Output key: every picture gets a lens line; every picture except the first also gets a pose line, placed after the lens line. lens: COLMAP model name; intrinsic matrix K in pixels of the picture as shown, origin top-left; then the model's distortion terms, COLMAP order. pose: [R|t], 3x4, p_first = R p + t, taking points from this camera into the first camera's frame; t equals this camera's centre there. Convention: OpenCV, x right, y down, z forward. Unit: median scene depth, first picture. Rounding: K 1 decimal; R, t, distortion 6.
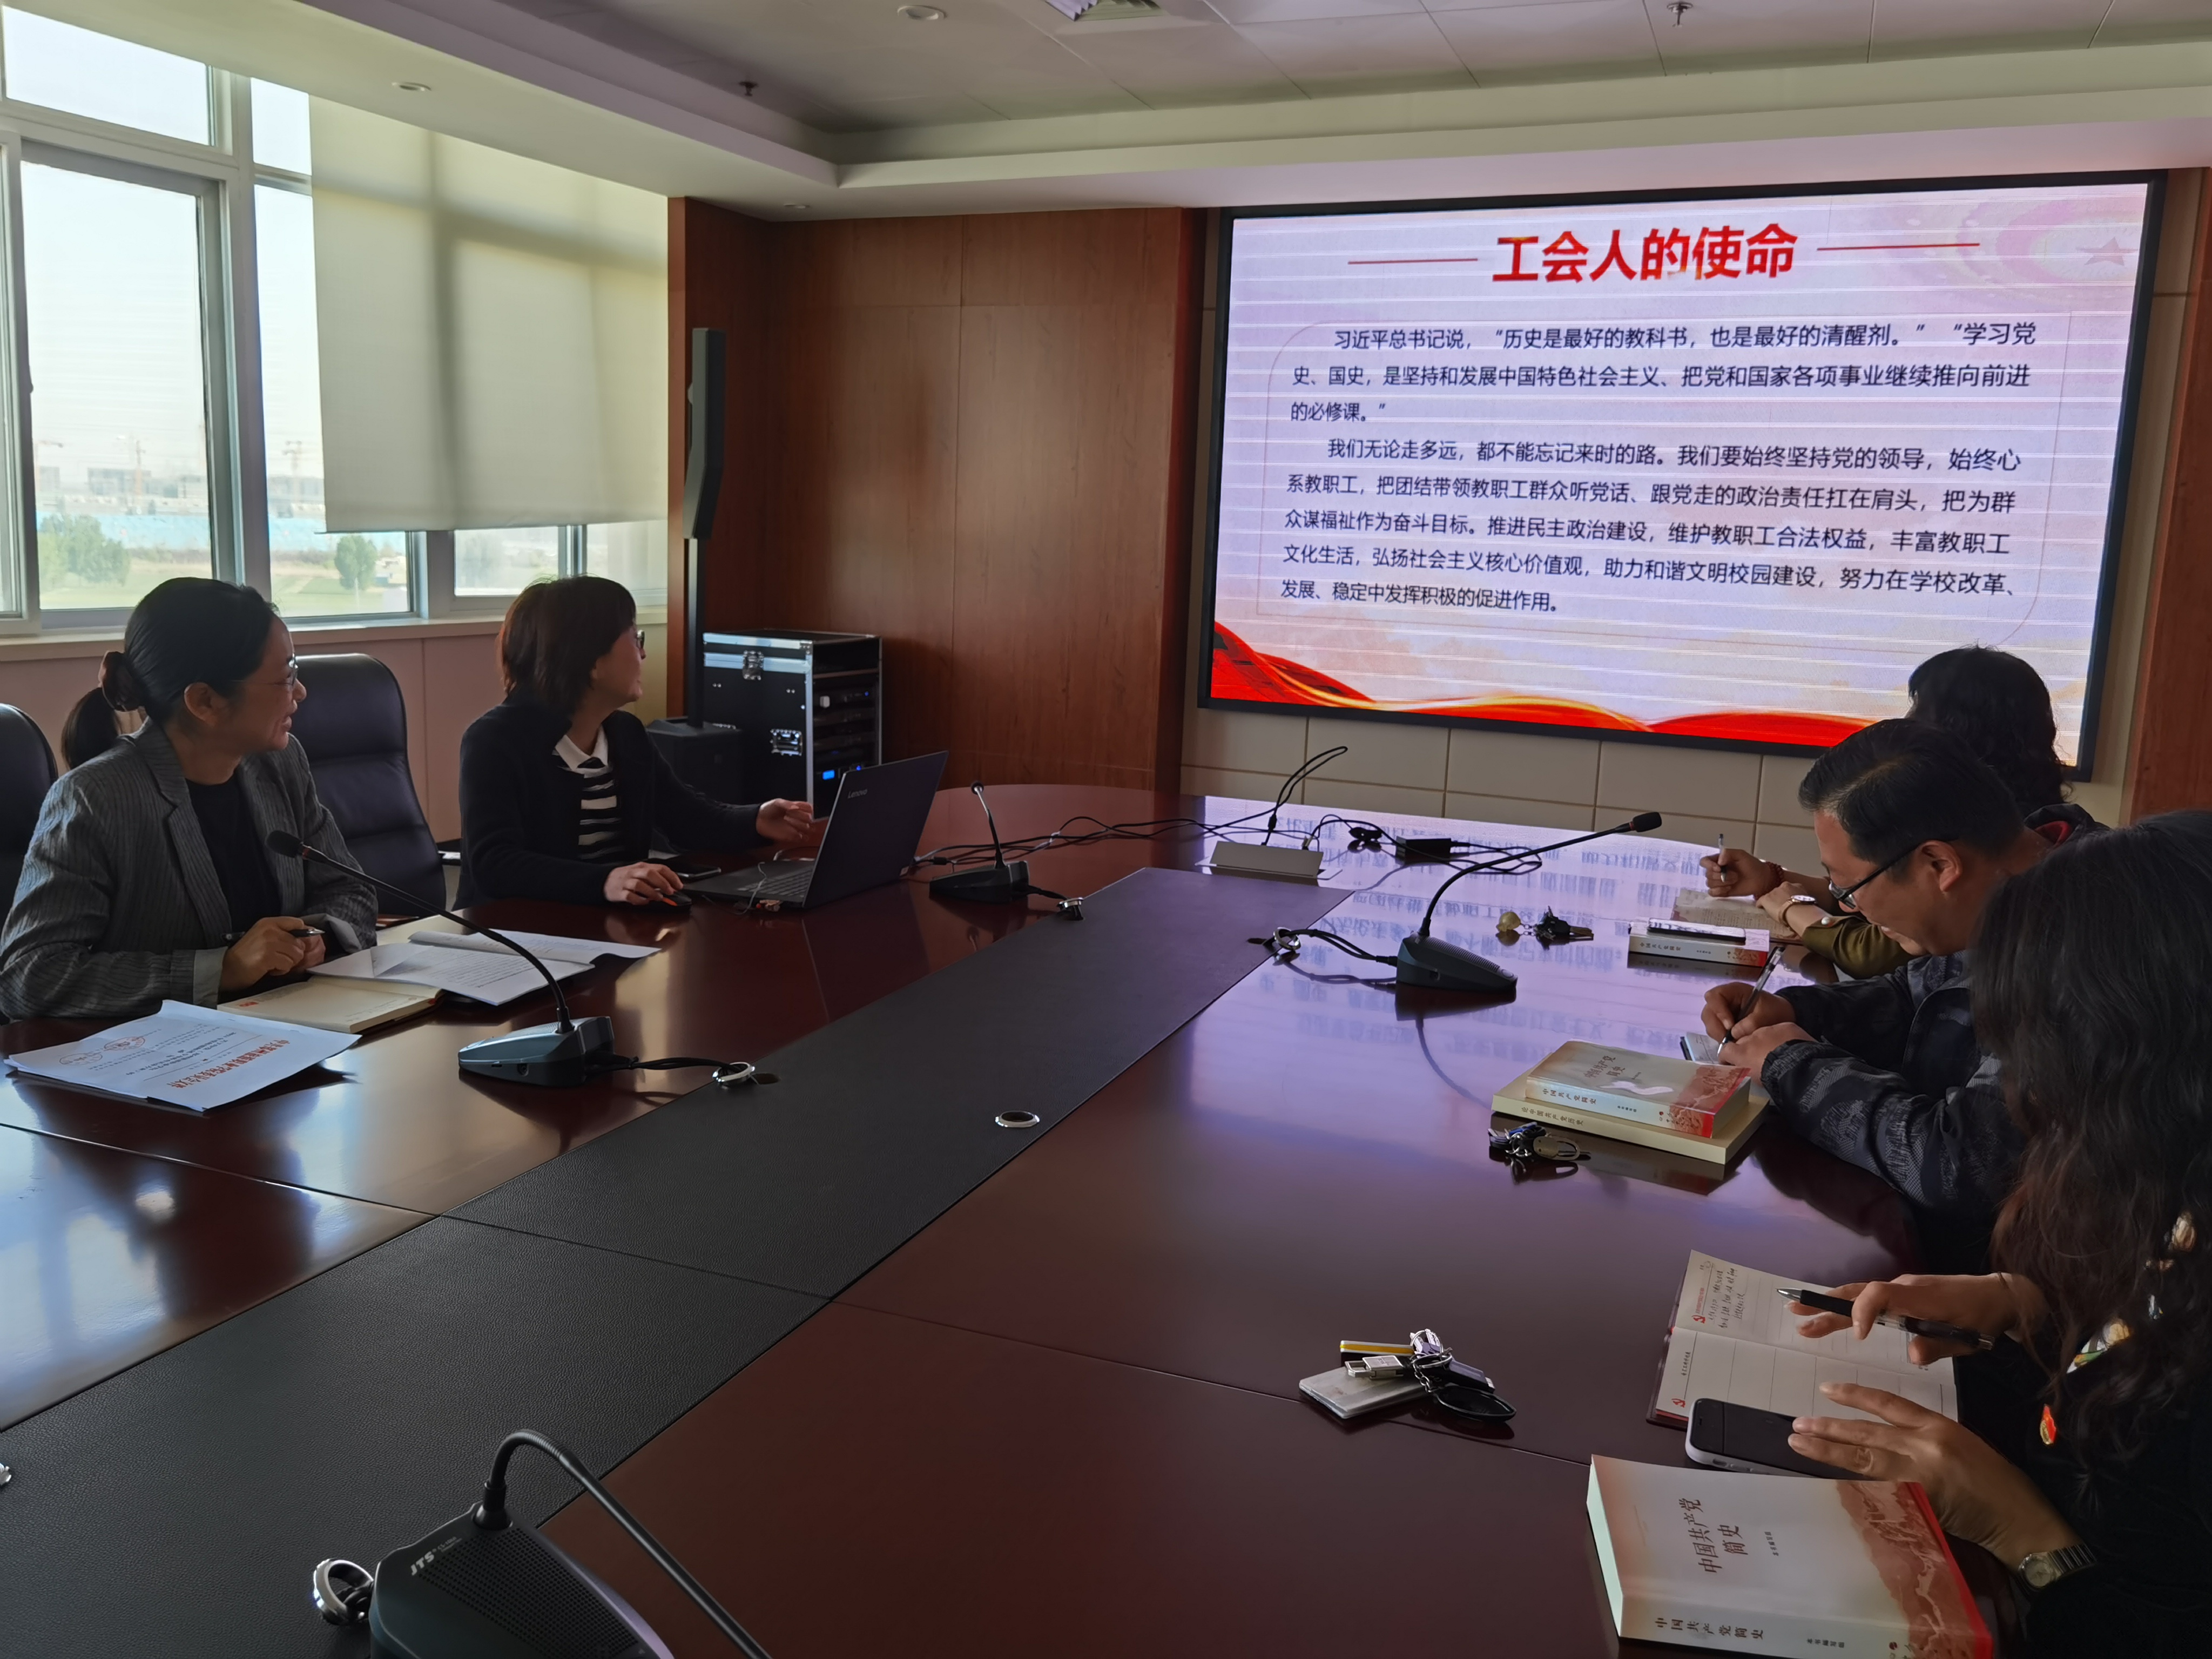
lens RADIAL K [[1768.9, 0, 1108.3], [0, 1768.9, 823.5], [0, 0, 1]] dist [0.020352, -0.008814]
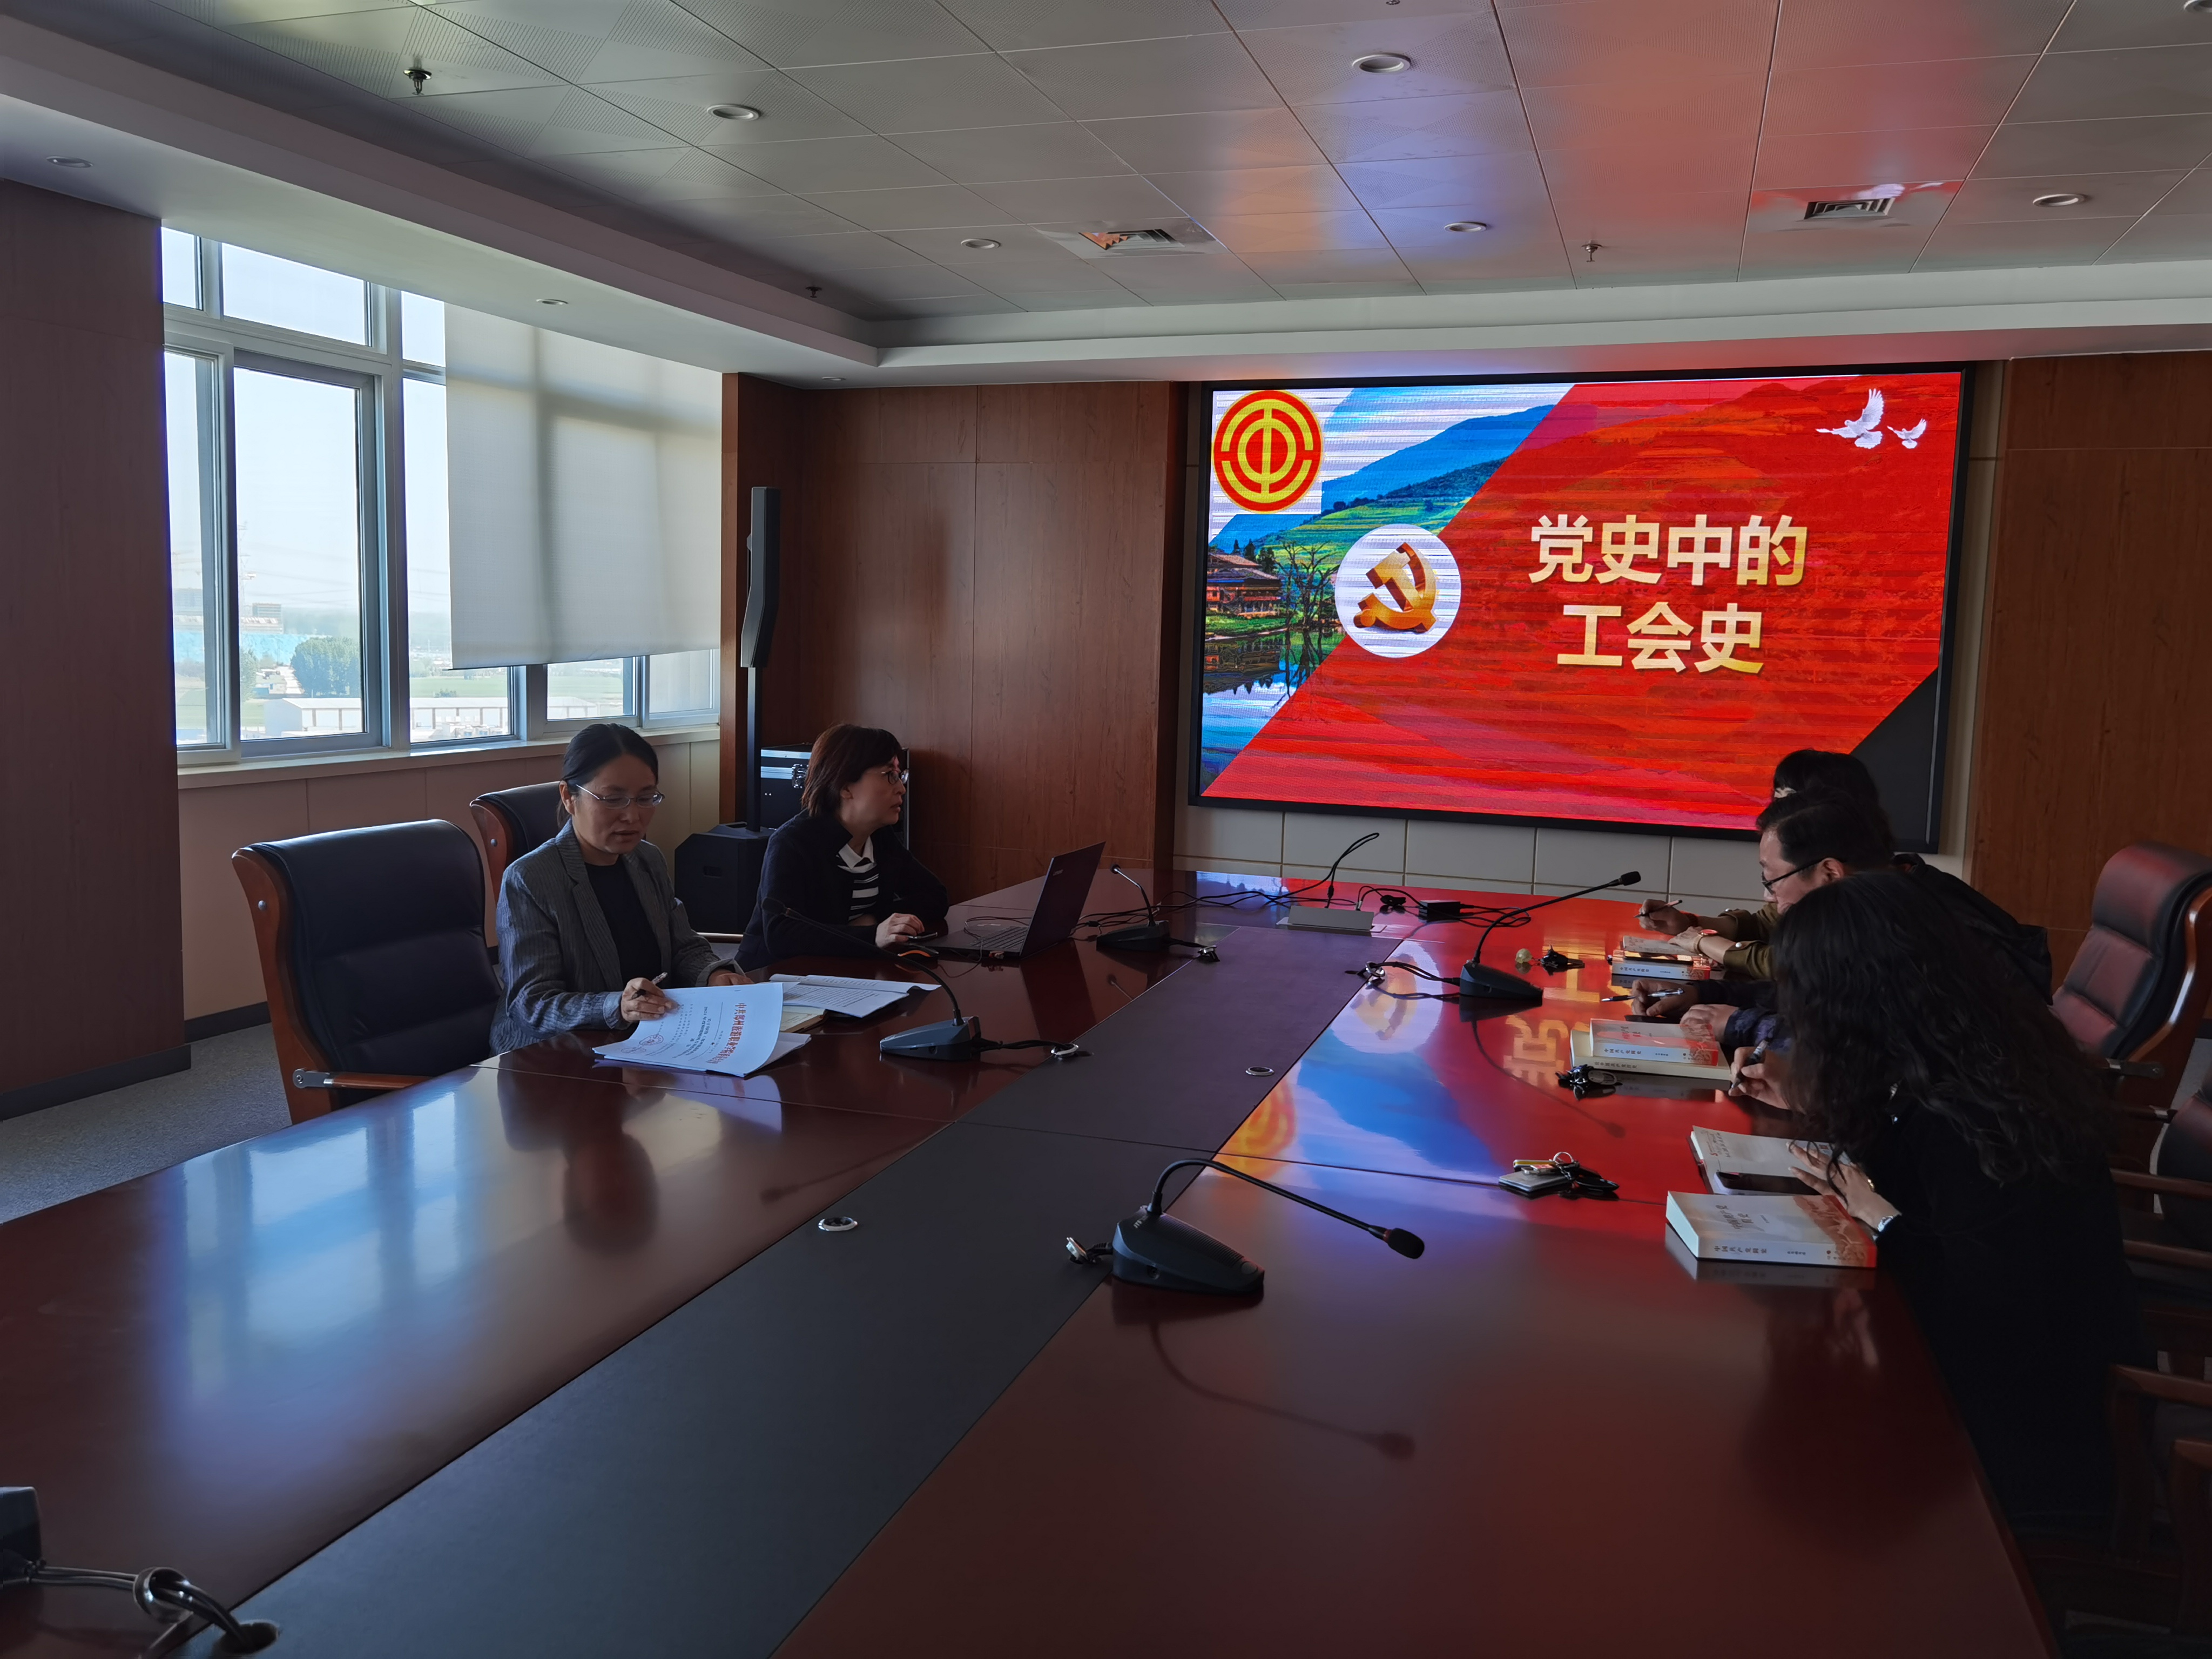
lens RADIAL K [[1768.9, 0, 1106.5], [0, 1768.9, 829.9], [0, 0, 1]] dist [0.020352, -0.008814]
pose [[0.998060, -0.019277, 0.059208, -0.080313], [0.022330, 0.998431, -0.051348, 0.009356], [-0.058126, 0.052570, 0.996924, -0.163316]]
